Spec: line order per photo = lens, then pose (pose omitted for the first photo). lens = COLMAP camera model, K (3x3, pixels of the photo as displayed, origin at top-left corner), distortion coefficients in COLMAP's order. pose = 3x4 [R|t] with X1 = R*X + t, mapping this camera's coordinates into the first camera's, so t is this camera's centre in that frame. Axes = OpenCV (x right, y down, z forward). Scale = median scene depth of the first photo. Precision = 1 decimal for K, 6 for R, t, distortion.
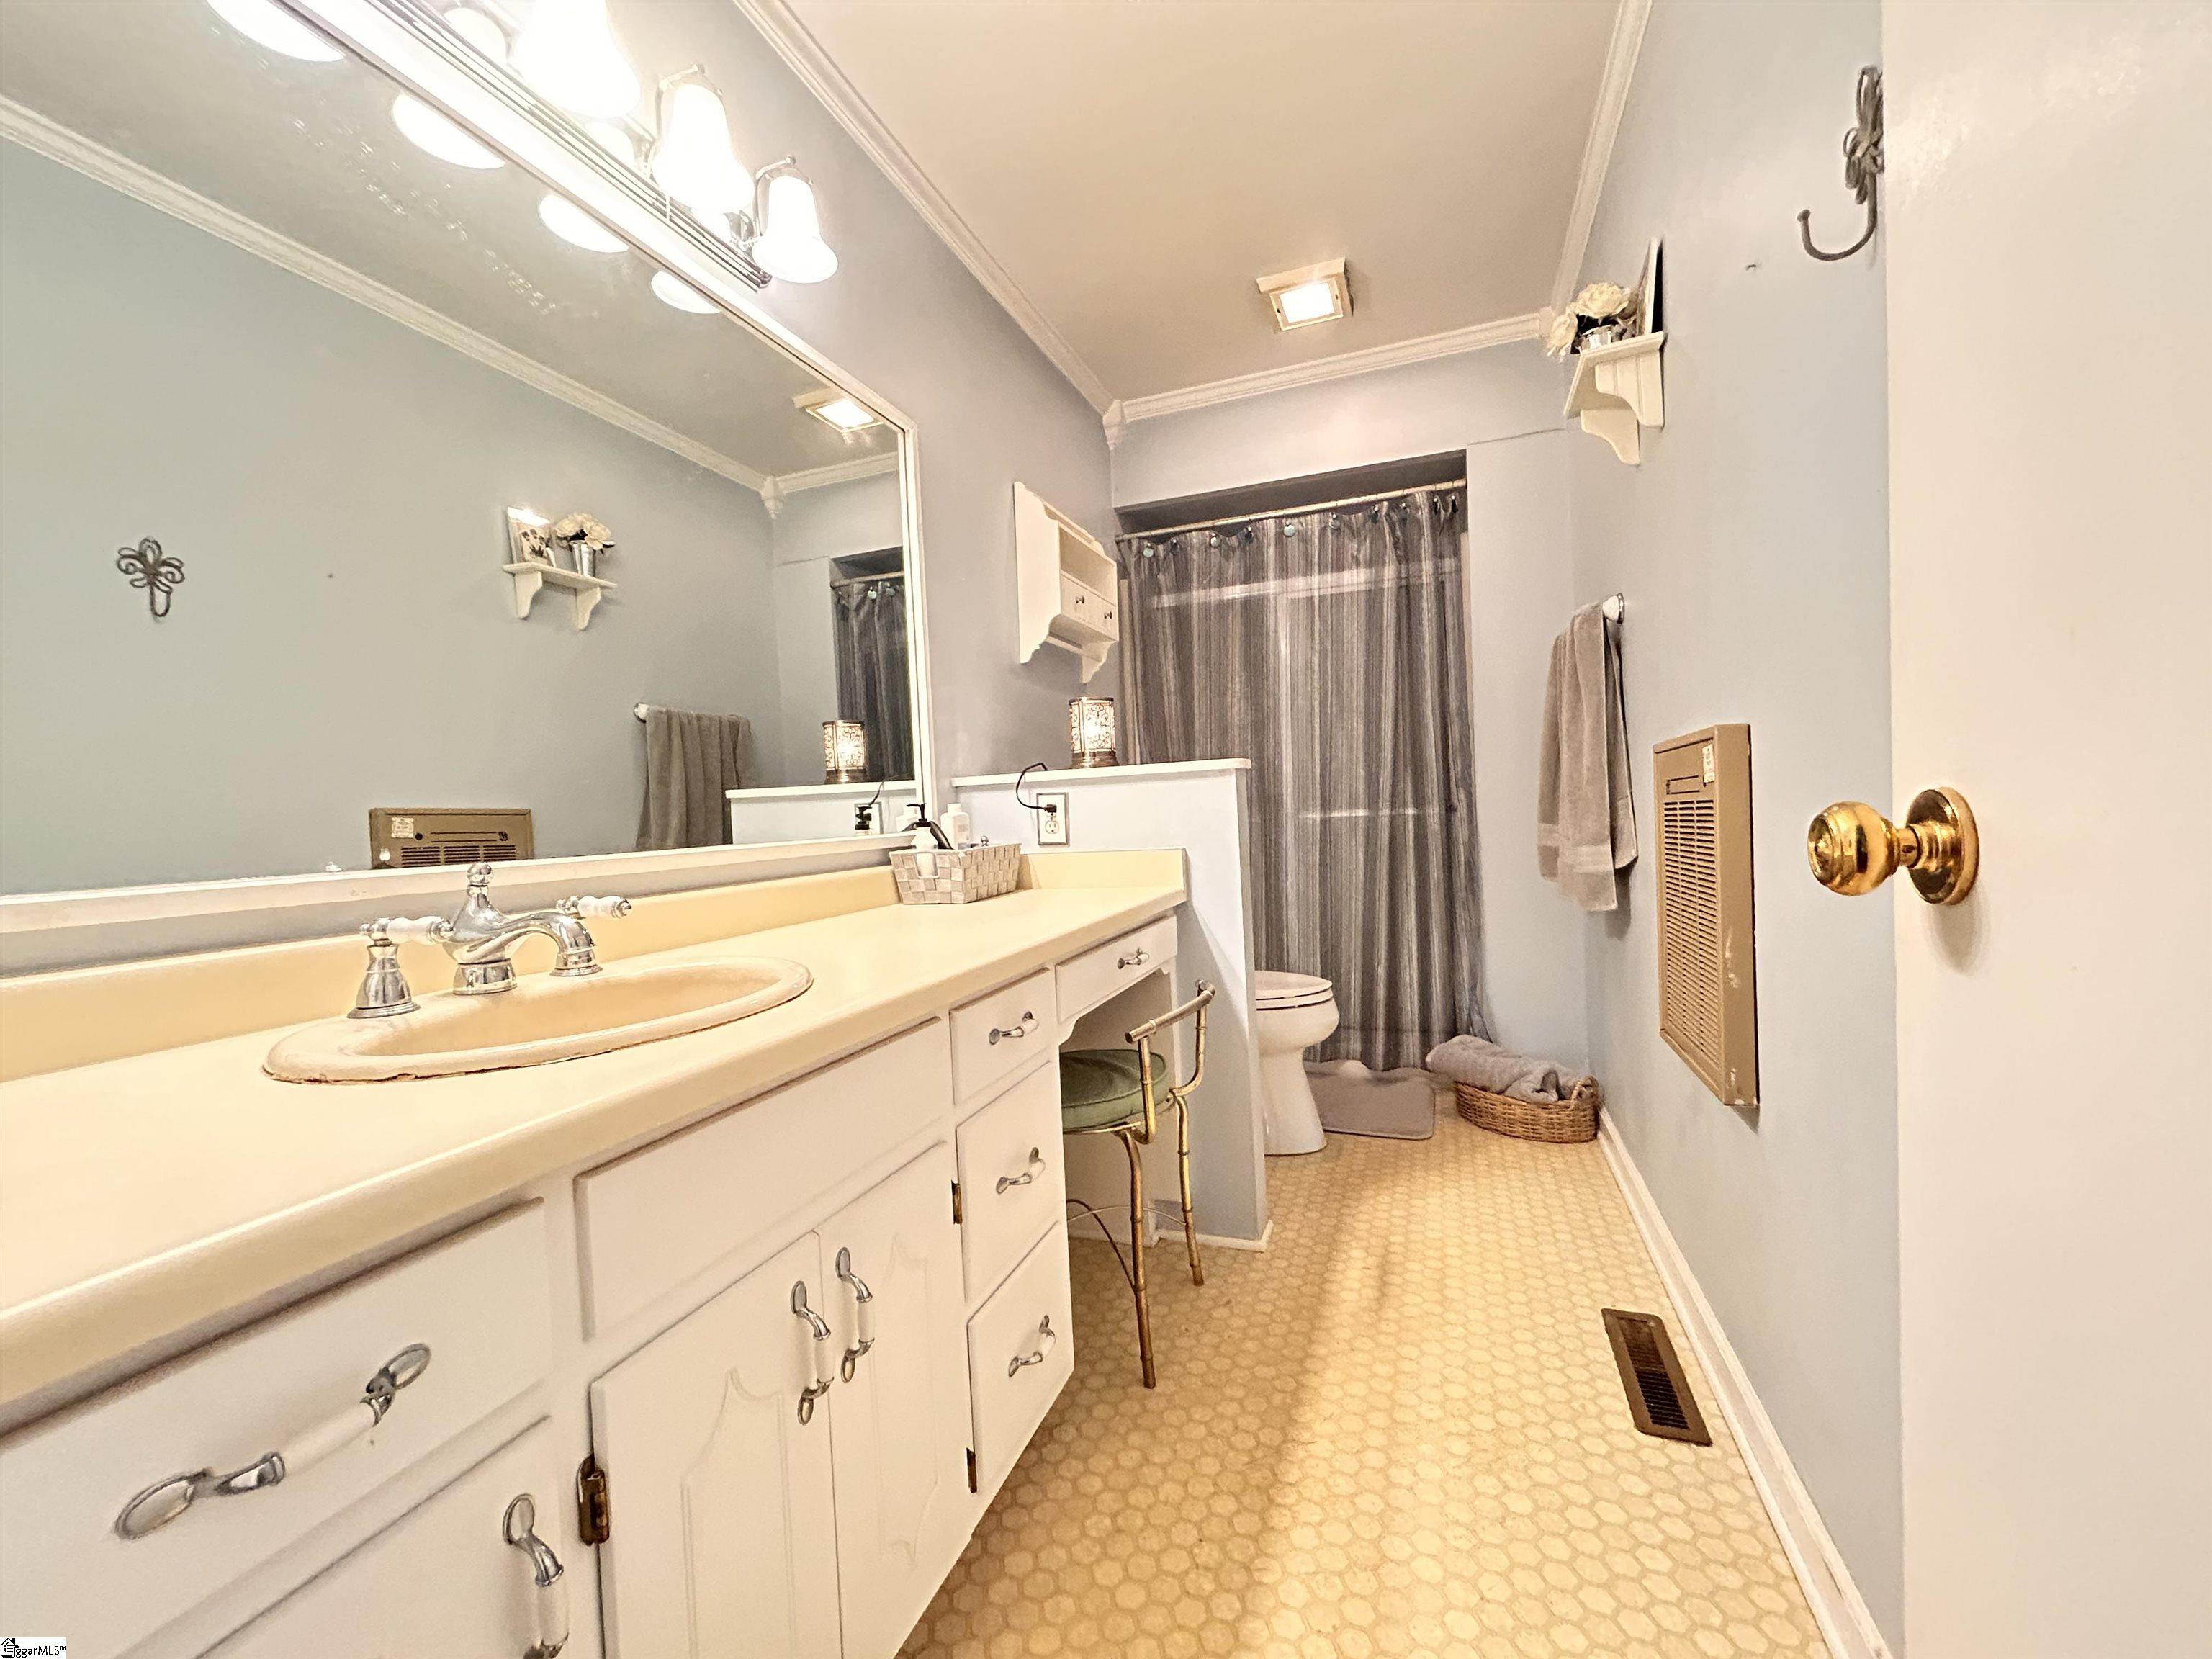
lens RADIAL K [[887.8, 0, 1103.4], [0, 887.8, 833.9], [0, 0, 1]] dist [-0.002774, 0.000207]
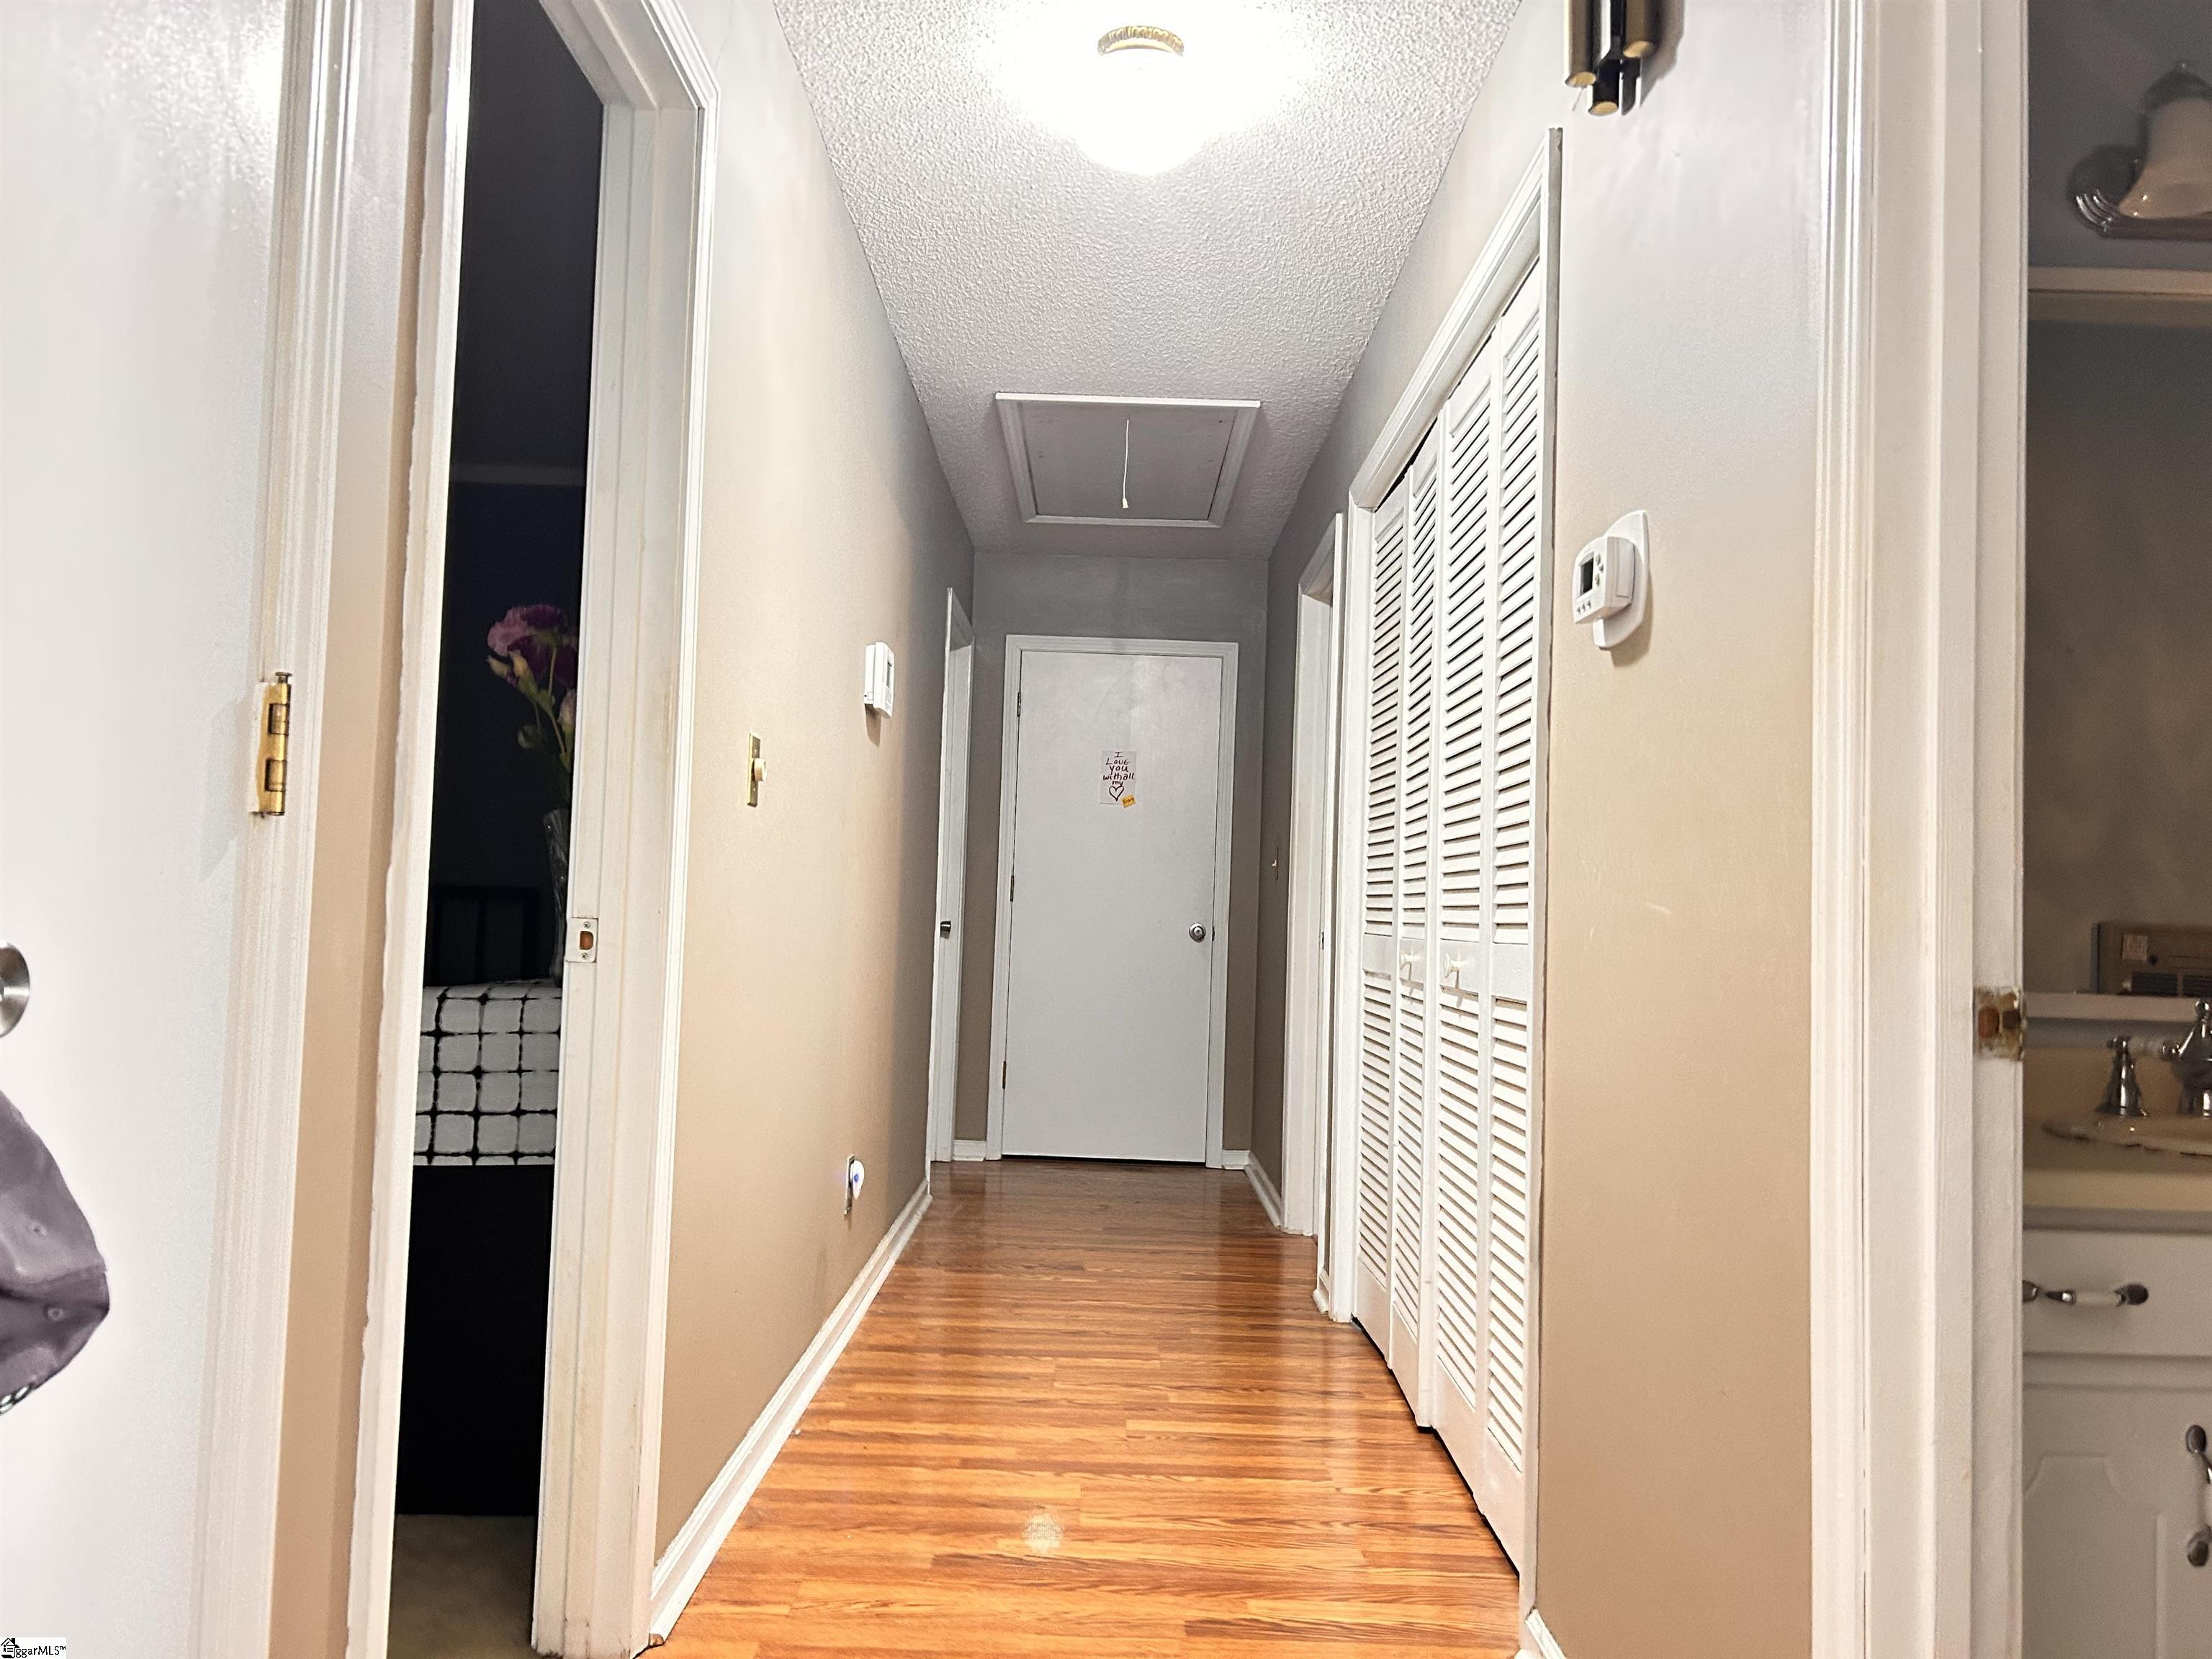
lens RADIAL K [[1653.6, 0, 1104.7], [0, 1653.6, 827.9], [0, 0, 1]] dist [0.005731, 0.000410]
pose [[0.343166, 0.001046, -0.939274, 0.317600], [-0.068611, 0.997356, -0.023957, -0.015261], [0.936765, 0.072666, 0.342331, -0.419764]]
